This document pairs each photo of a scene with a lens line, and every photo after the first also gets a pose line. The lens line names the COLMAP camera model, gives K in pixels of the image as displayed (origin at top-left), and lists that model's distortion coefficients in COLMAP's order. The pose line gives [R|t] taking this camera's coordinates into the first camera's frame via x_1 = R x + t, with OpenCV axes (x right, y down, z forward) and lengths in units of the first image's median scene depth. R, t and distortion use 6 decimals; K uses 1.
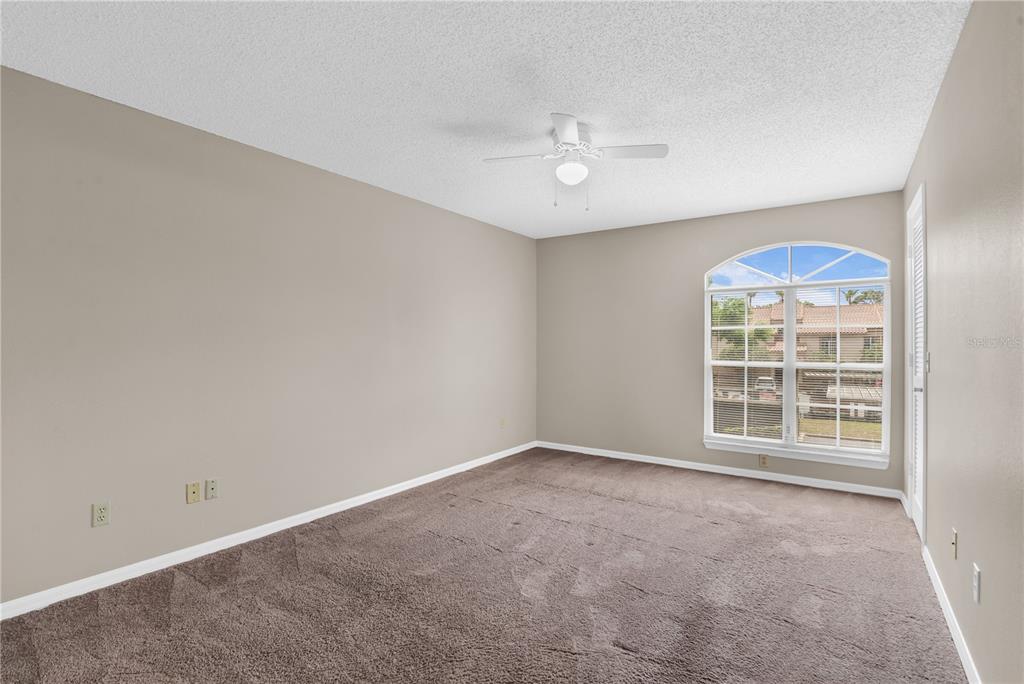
lens RADIAL K [[489.7, 0, 511.6], [0, 489.7, 341.4], [0, 0, 1]] dist [-0.018796, -0.000243]
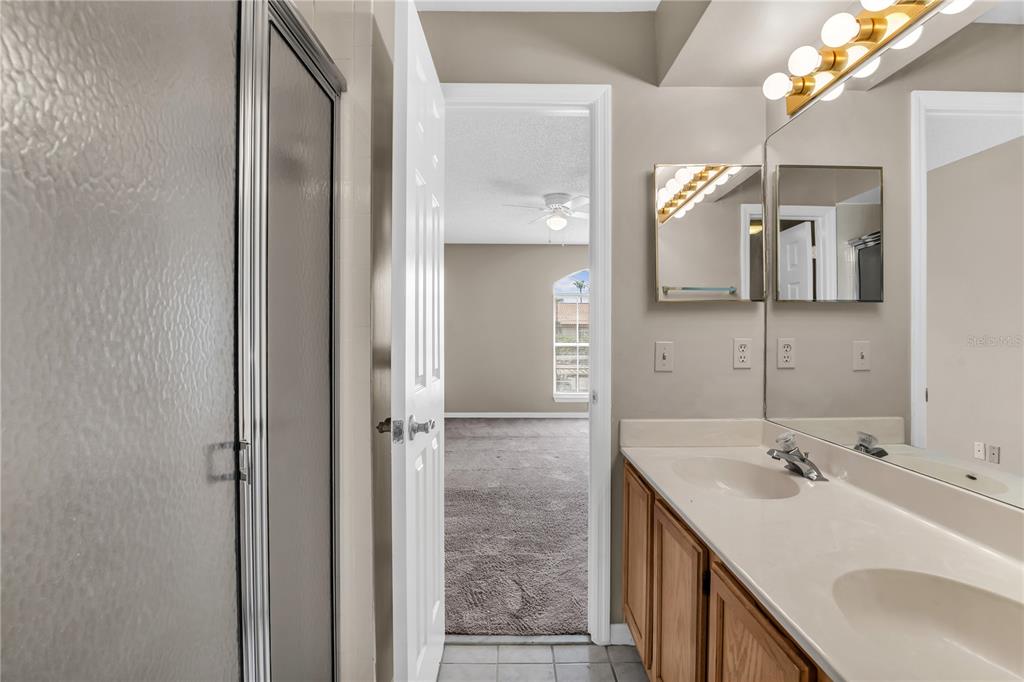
lens RADIAL K [[489.7, 0, 511.7], [0, 489.7, 337.7], [0, 0, 1]] dist [-0.018796, -0.000243]
pose [[0.819832, -0.011669, 0.572485, -0.683073], [0.007591, 0.999926, 0.009510, 0.009840], [-0.572554, -0.003451, 0.819860, -0.167327]]
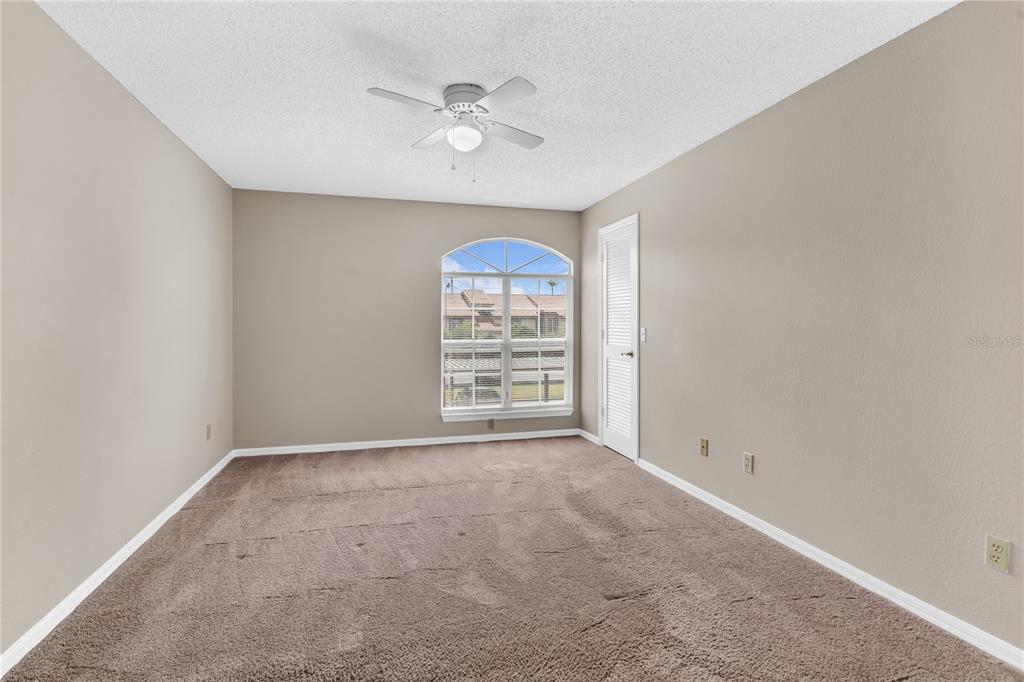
lens RADIAL K [[489.7, 0, 521.1], [0, 489.7, 339.2], [0, 0, 1]] dist [-0.018796, -0.000243]
pose [[0.624765, -0.028464, 0.780294, -0.399059], [-0.000826, 0.999311, 0.037114, -0.001891], [-0.780812, -0.023832, 0.624311, 0.254941]]
